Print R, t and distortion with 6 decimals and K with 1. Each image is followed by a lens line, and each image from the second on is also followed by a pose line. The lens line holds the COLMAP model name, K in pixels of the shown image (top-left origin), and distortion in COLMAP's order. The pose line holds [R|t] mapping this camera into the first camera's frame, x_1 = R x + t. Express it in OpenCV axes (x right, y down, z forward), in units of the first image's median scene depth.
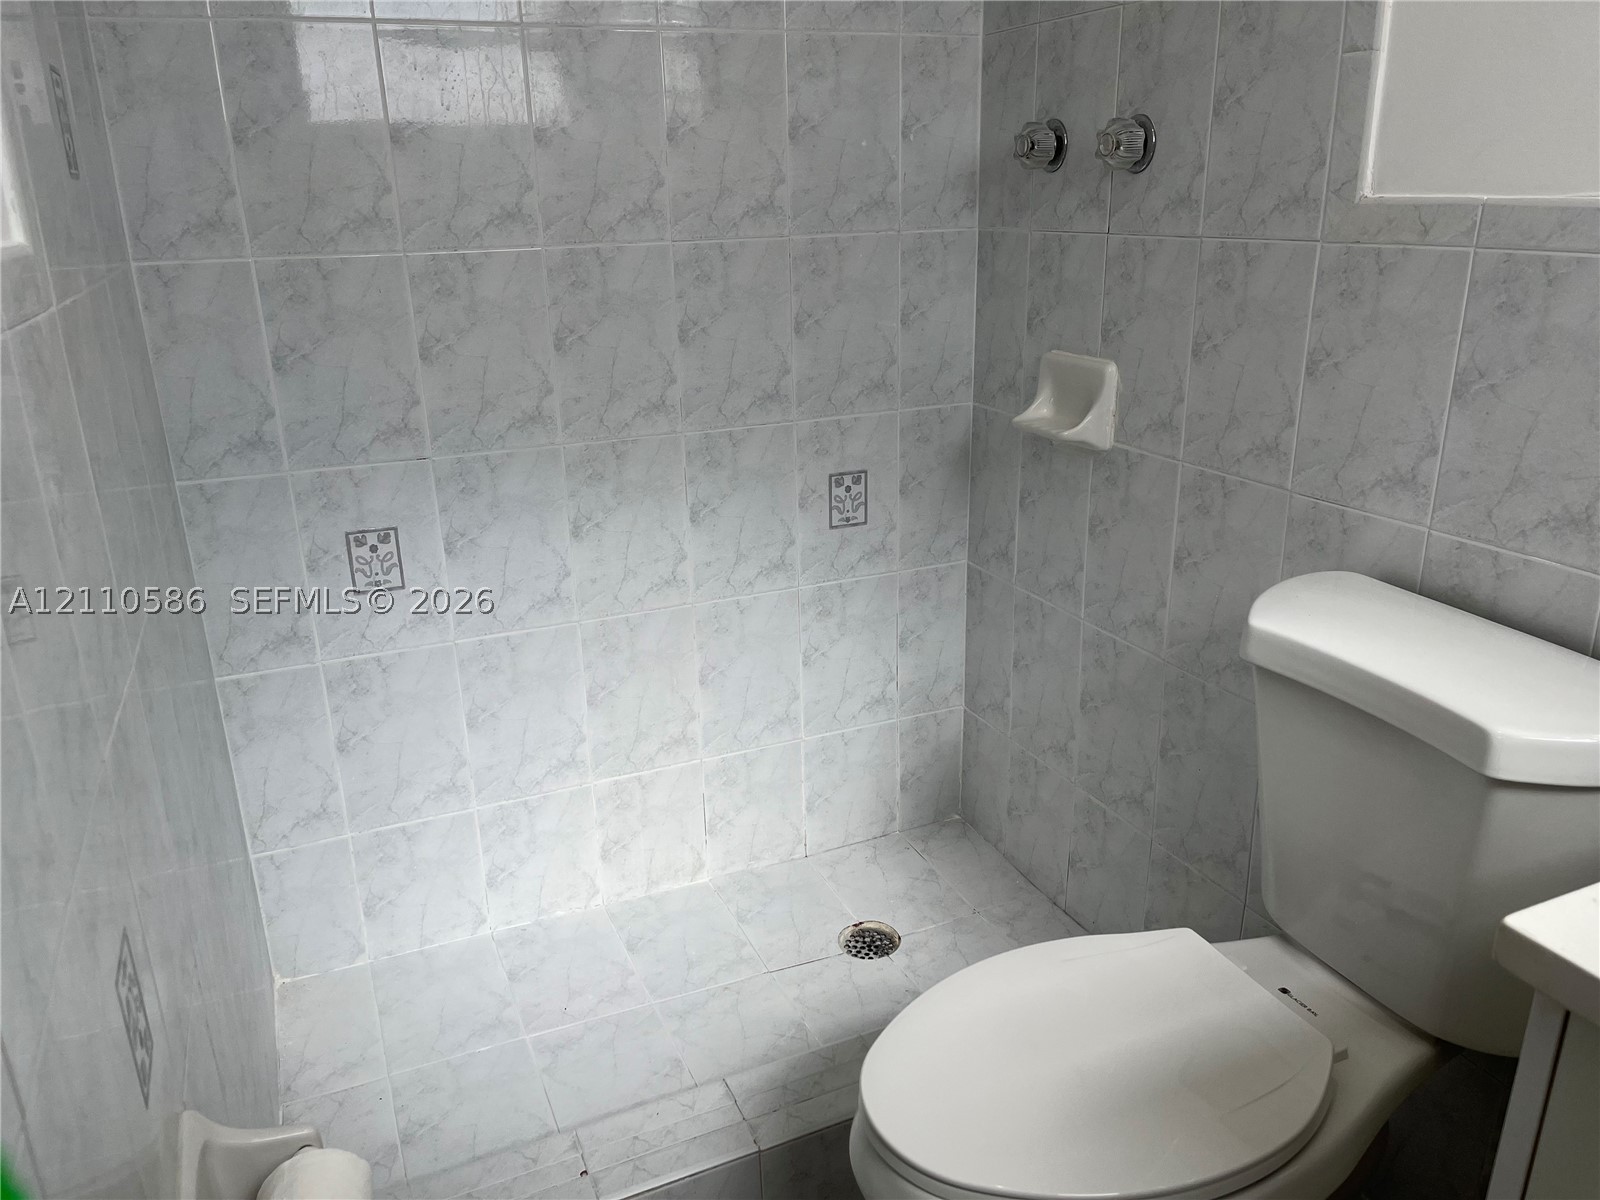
lens RADIAL K [[1208.4, 0, 791.2], [0, 1208.4, 601.2], [0, 0, 1]] dist [0.069680, -0.089933]
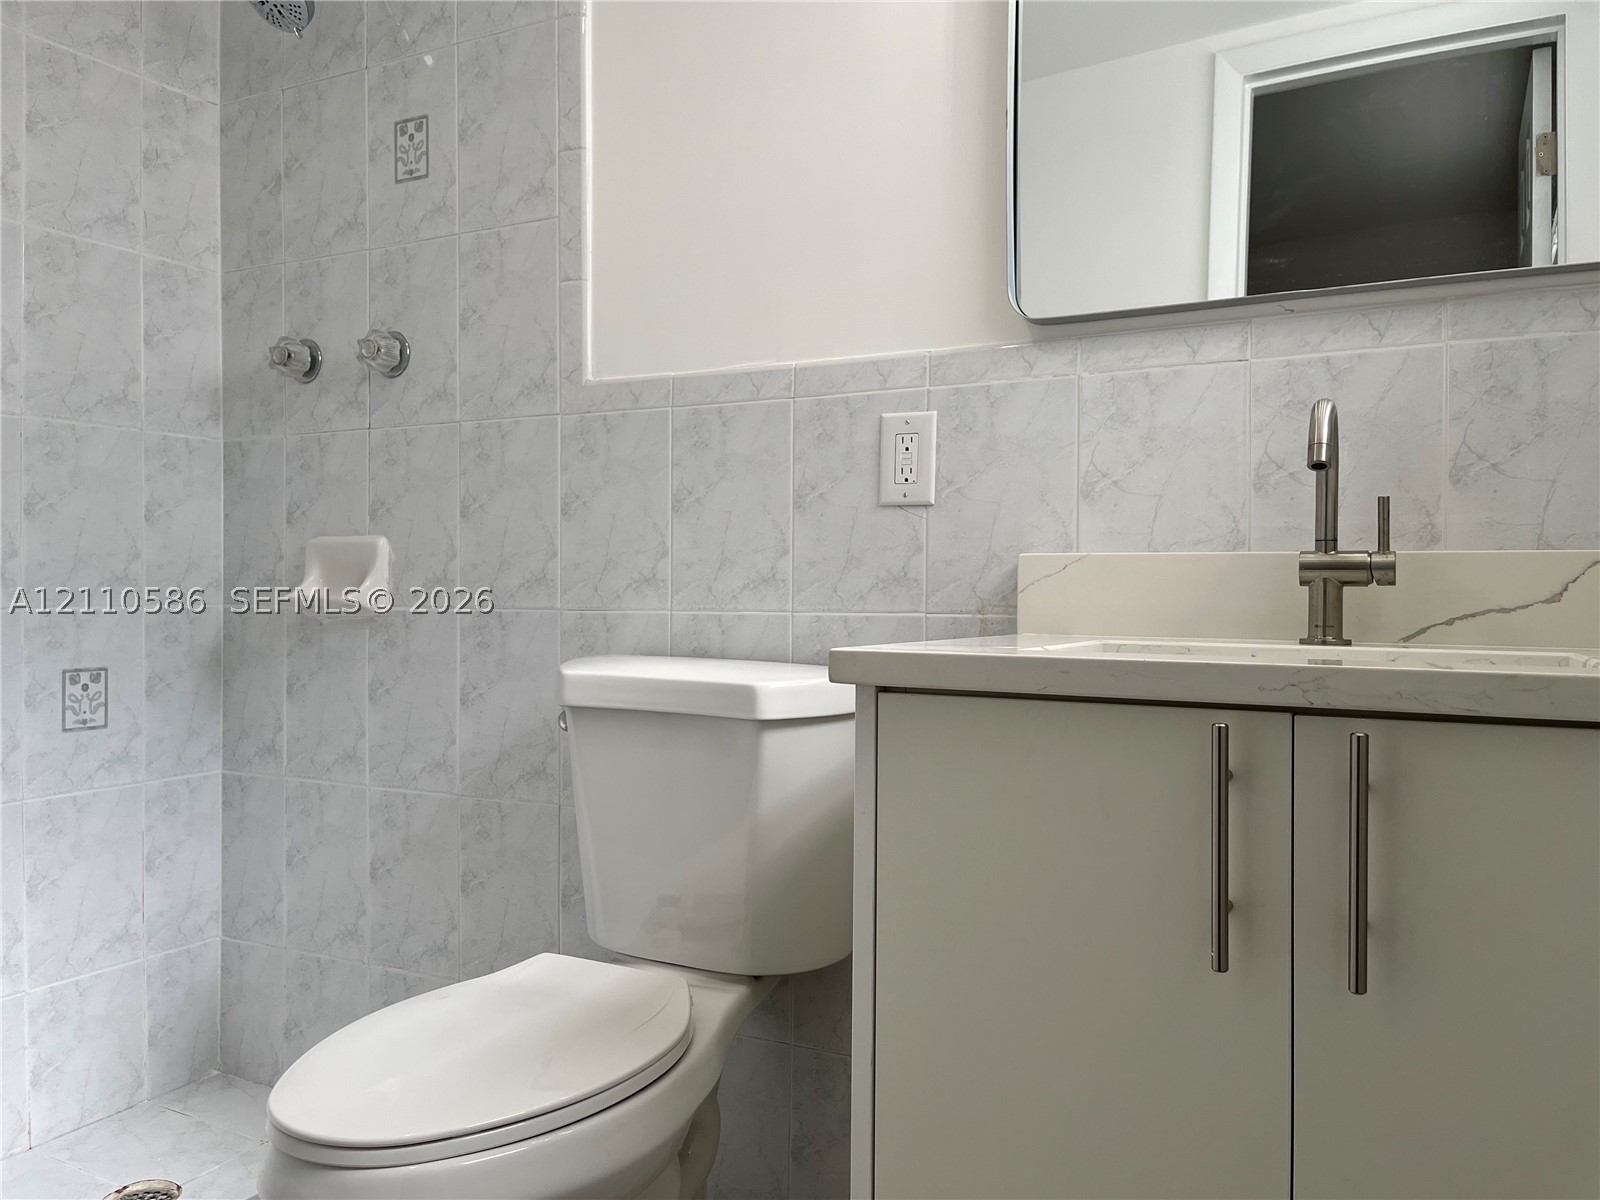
lens RADIAL K [[1208.4, 0, 804.8], [0, 1208.4, 589.3], [0, 0, 1]] dist [0.069680, -0.089933]
pose [[0.768606, 0.021861, 0.639349, -0.150570], [0.189306, 0.946883, -0.259954, 0.211291], [-0.611071, 0.320835, 0.723642, -0.032338]]
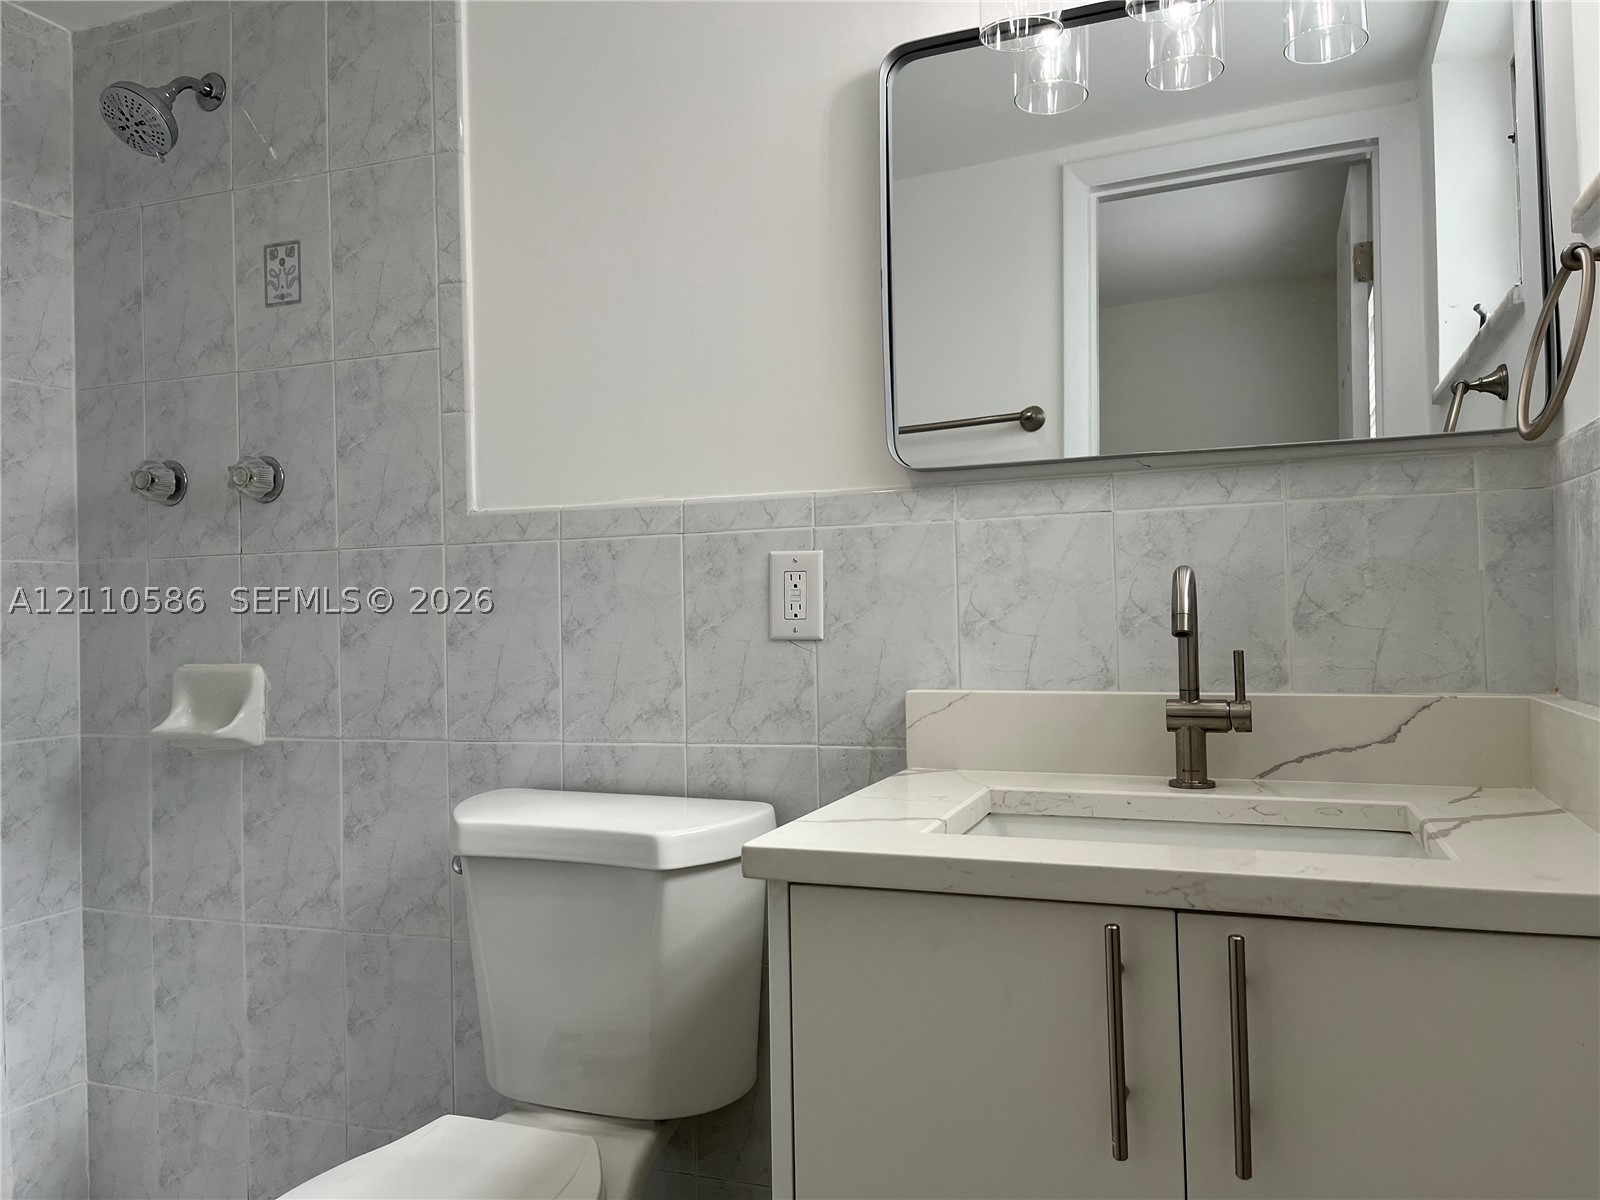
lens RADIAL K [[1208.4, 0, 803.1], [0, 1208.4, 575.8], [0, 0, 1]] dist [0.069680, -0.089933]
pose [[0.692621, 0.021154, 0.720992, -0.186083], [0.243211, 0.934185, -0.261050, 0.132701], [-0.679062, 0.356161, 0.641891, -0.065164]]
